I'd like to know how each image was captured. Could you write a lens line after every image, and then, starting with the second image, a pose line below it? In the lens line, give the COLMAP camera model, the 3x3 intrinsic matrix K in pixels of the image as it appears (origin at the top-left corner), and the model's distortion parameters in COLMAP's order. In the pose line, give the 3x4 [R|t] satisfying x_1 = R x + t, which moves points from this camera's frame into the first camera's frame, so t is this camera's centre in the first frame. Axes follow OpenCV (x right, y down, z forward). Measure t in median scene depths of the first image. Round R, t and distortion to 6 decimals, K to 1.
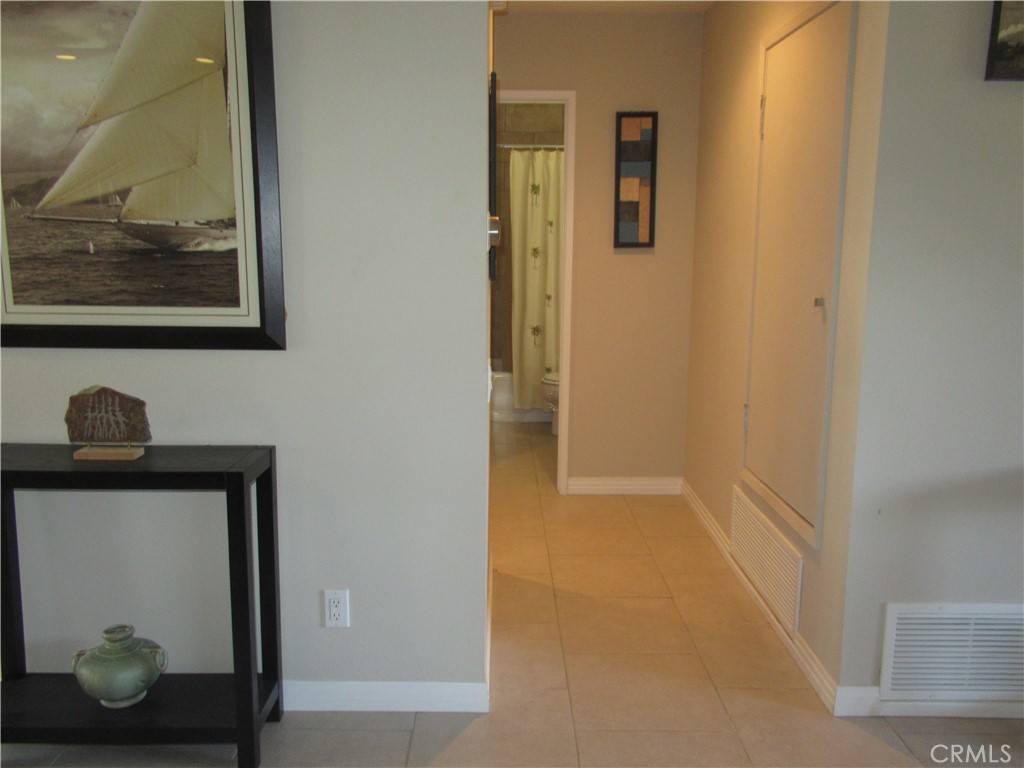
lens RADIAL K [[854.5, 0, 509.6], [0, 854.5, 383.1], [0, 0, 1]] dist [0.037889, -0.010029]
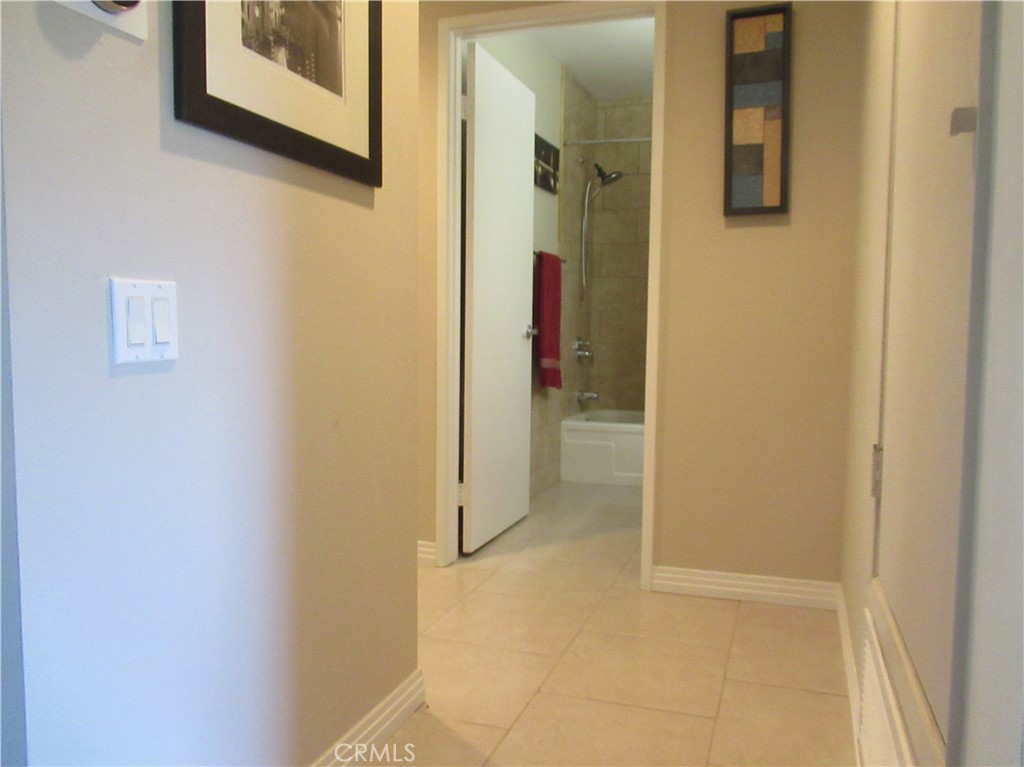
lens RADIAL K [[816.5, 0, 514.1], [0, 816.5, 382.4], [0, 0, 1]] dist [-0.027385, 0.008122]
pose [[0.946551, 0.030889, -0.321071, 0.262423], [-0.062406, 0.994134, -0.088340, 0.050223], [0.316459, 0.103655, 0.942926, 0.566850]]
